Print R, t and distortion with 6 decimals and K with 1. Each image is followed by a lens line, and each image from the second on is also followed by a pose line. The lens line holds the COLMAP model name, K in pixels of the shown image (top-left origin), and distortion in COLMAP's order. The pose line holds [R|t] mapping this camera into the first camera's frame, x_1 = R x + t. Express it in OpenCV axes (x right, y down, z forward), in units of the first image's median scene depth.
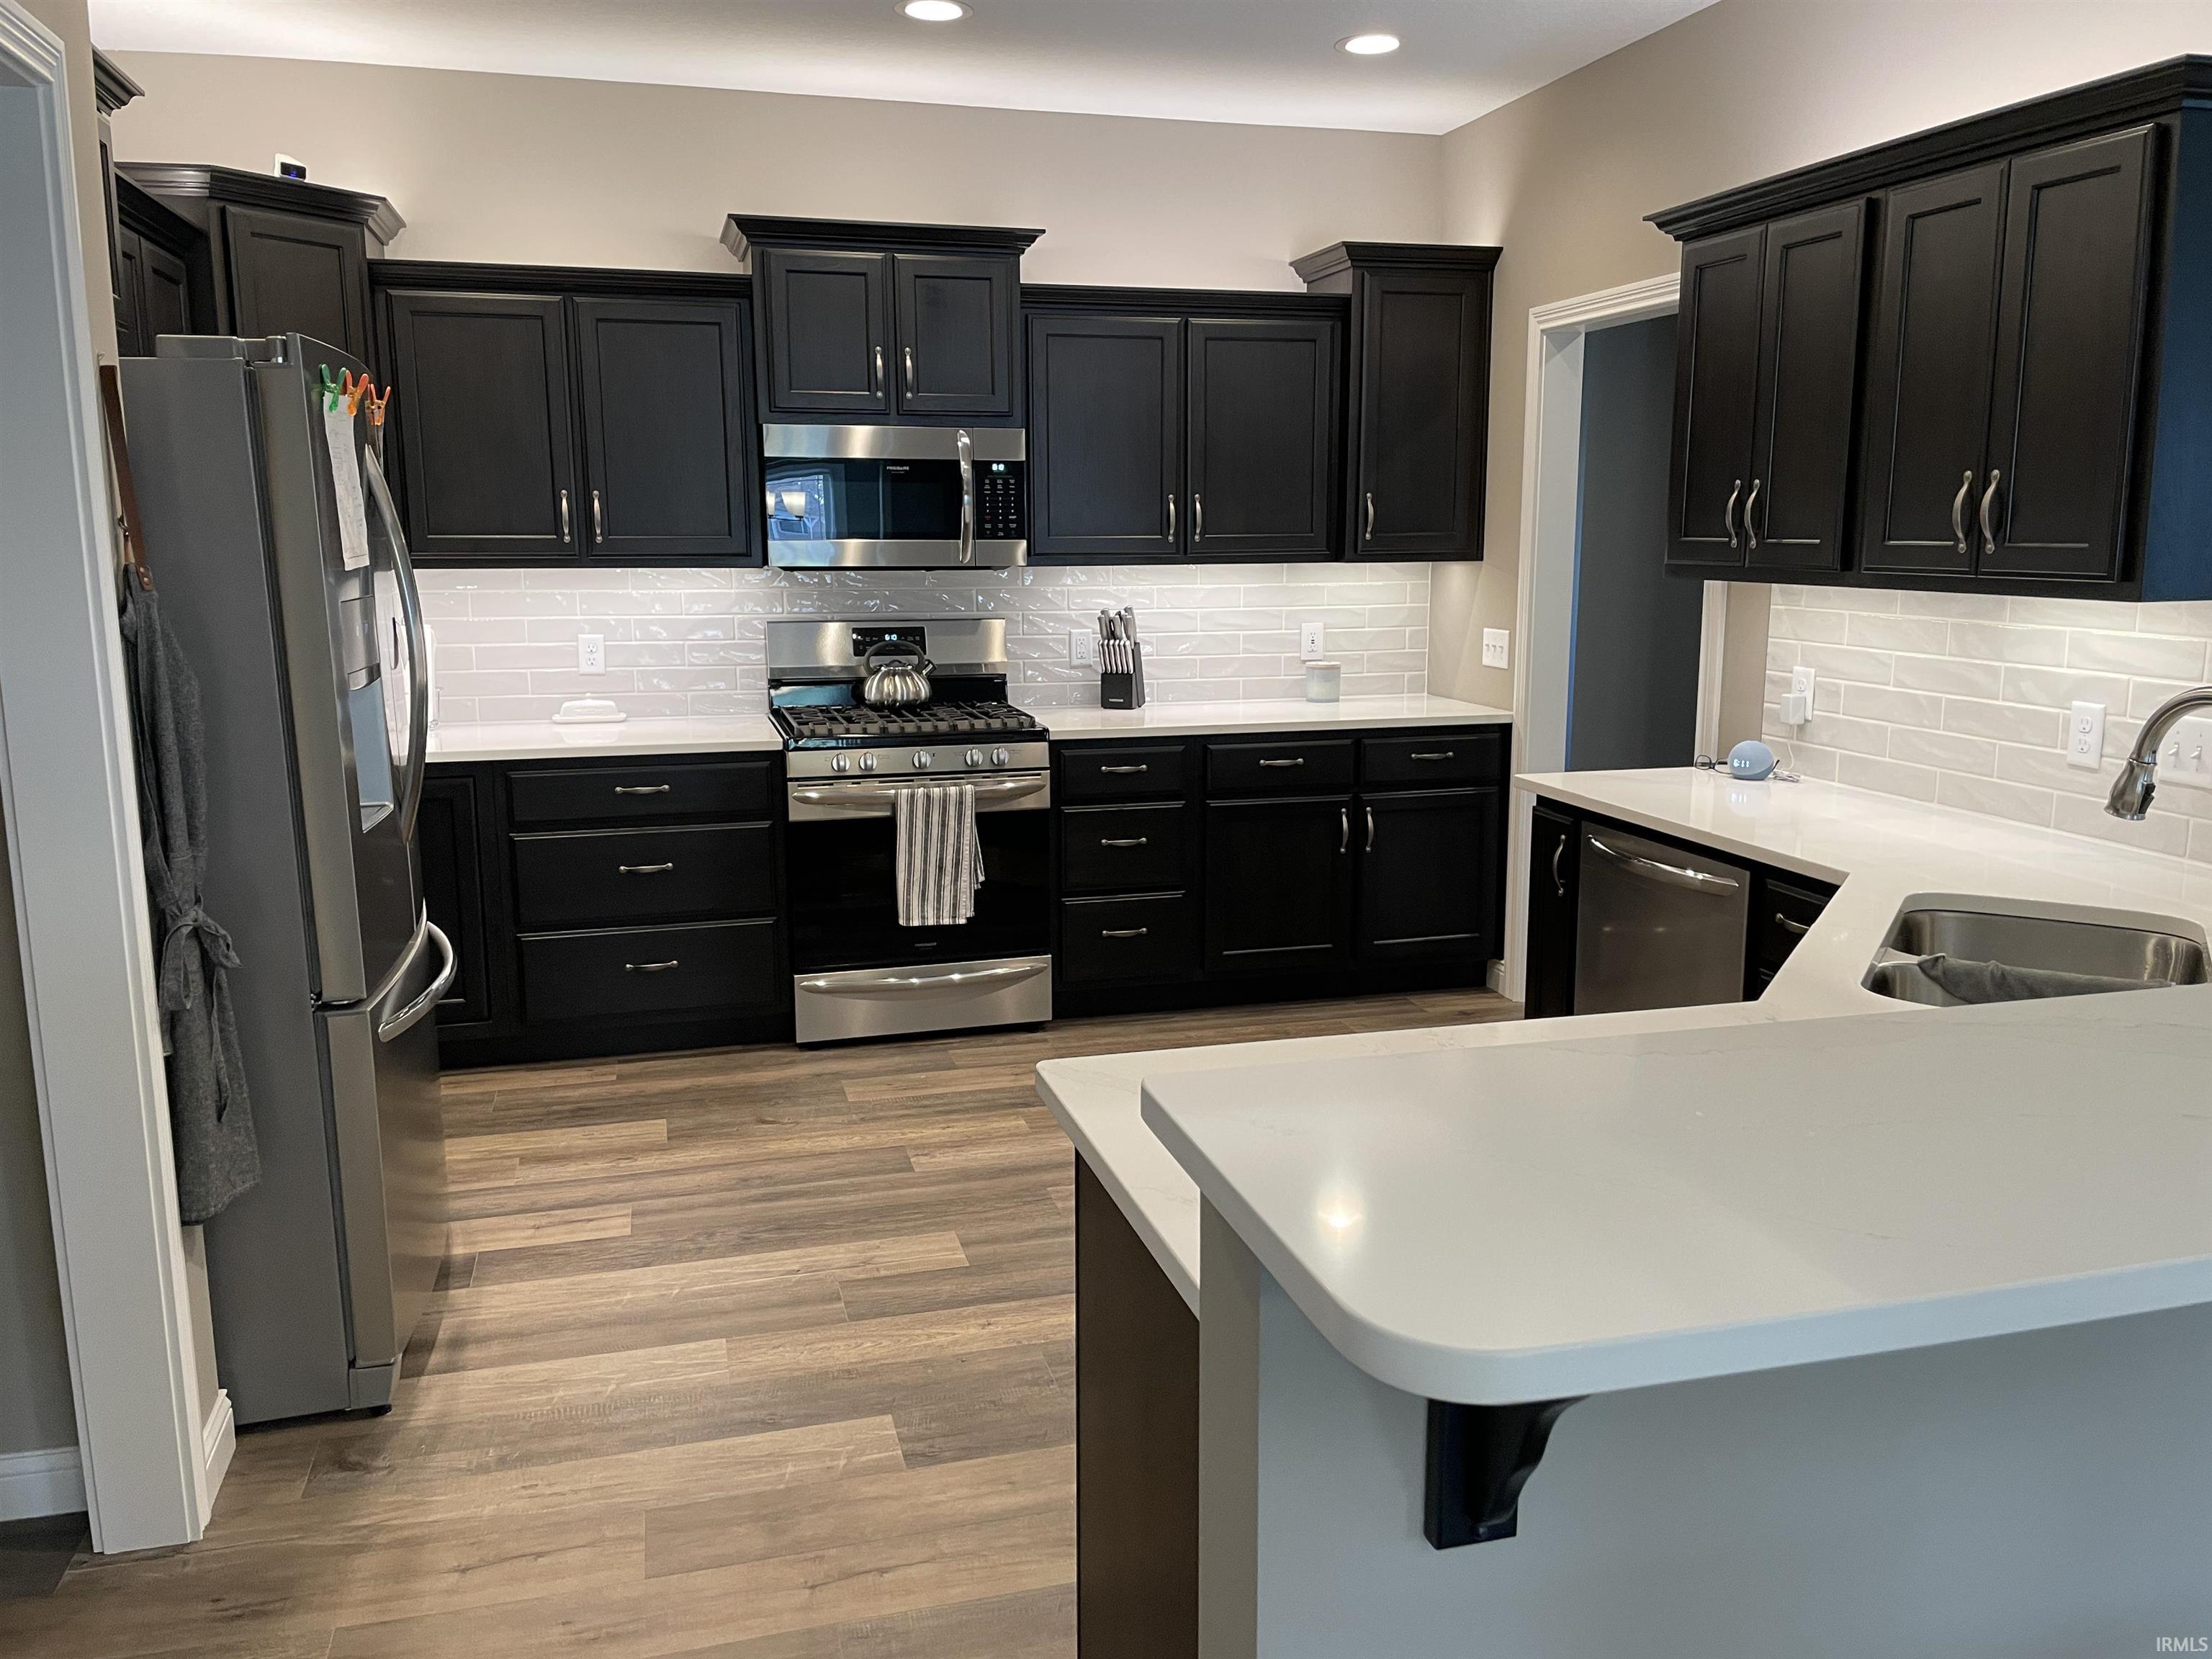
lens RADIAL K [[1639.7, 0, 1106.0], [0, 1639.7, 829.5], [0, 0, 1]] dist [-0.001173, -0.002156]
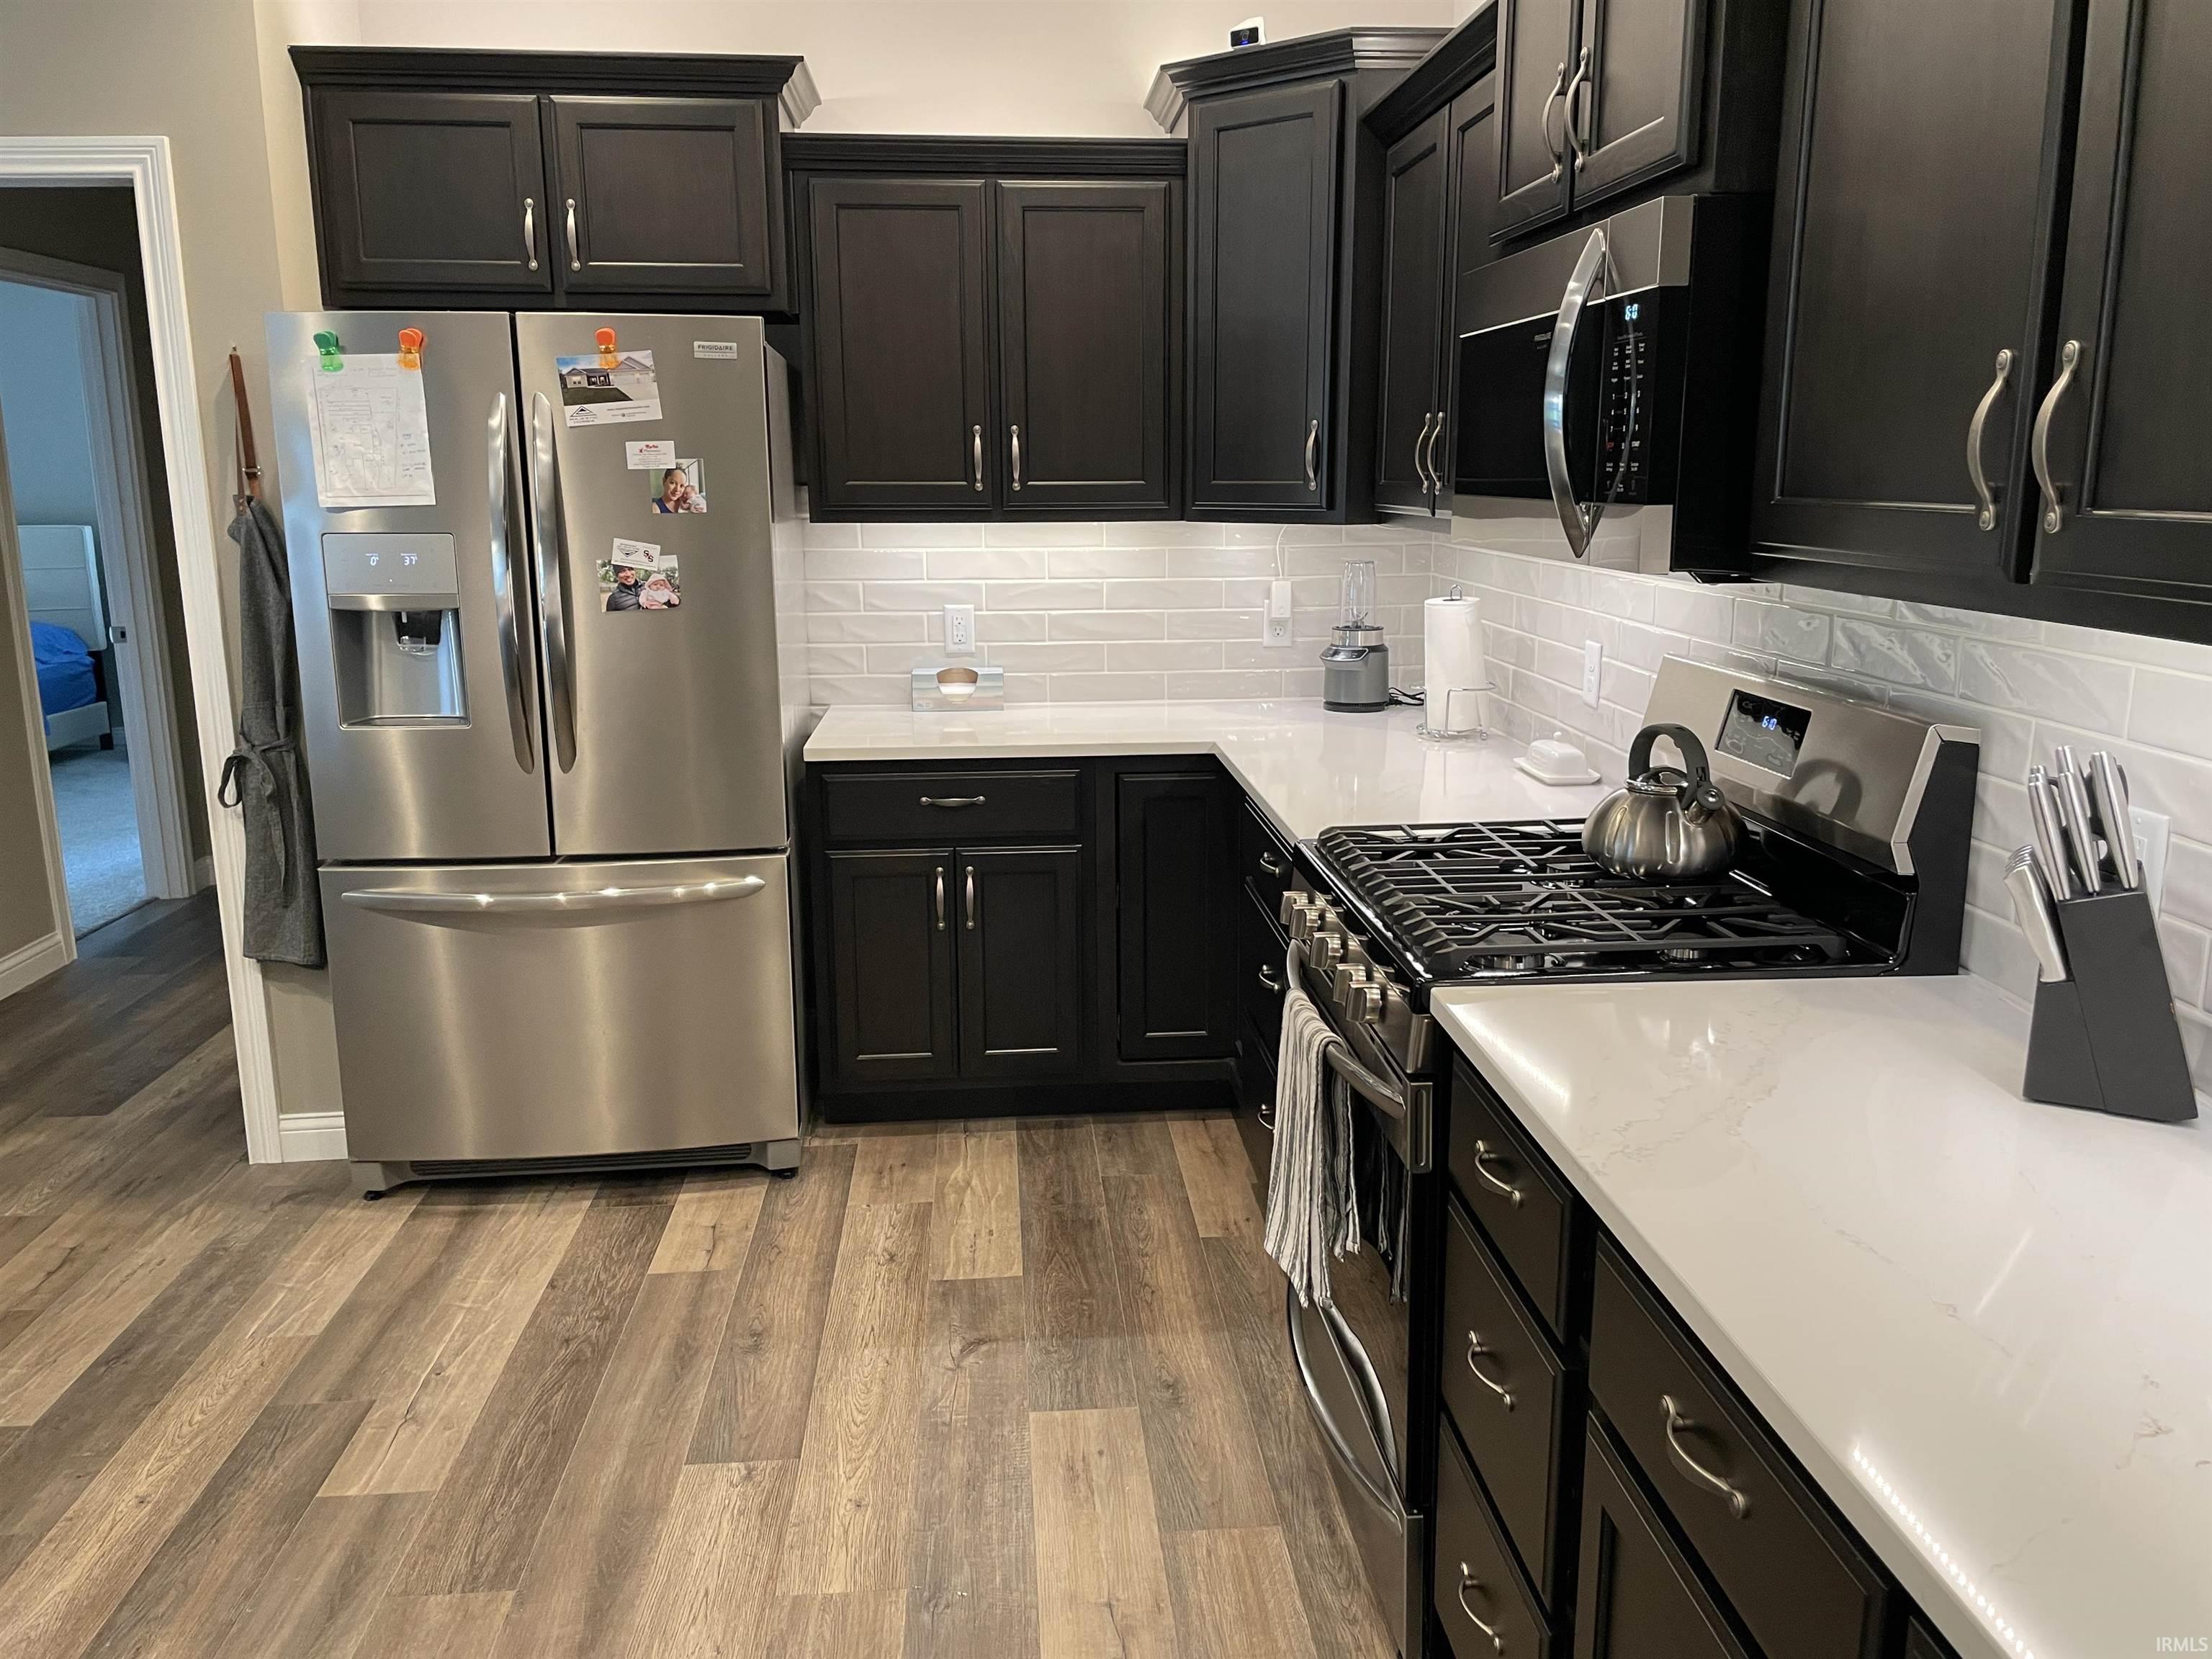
lens RADIAL K [[1707.1, 0, 1100.6], [0, 1707.1, 757.8], [0, 0, 1]] dist [0.033683, -0.003455]
pose [[-0.208596, 0.173697, -0.962454, 0.456352], [-0.153385, 0.966113, 0.207601, -0.229393], [0.965899, 0.190931, -0.174885, 1.220375]]
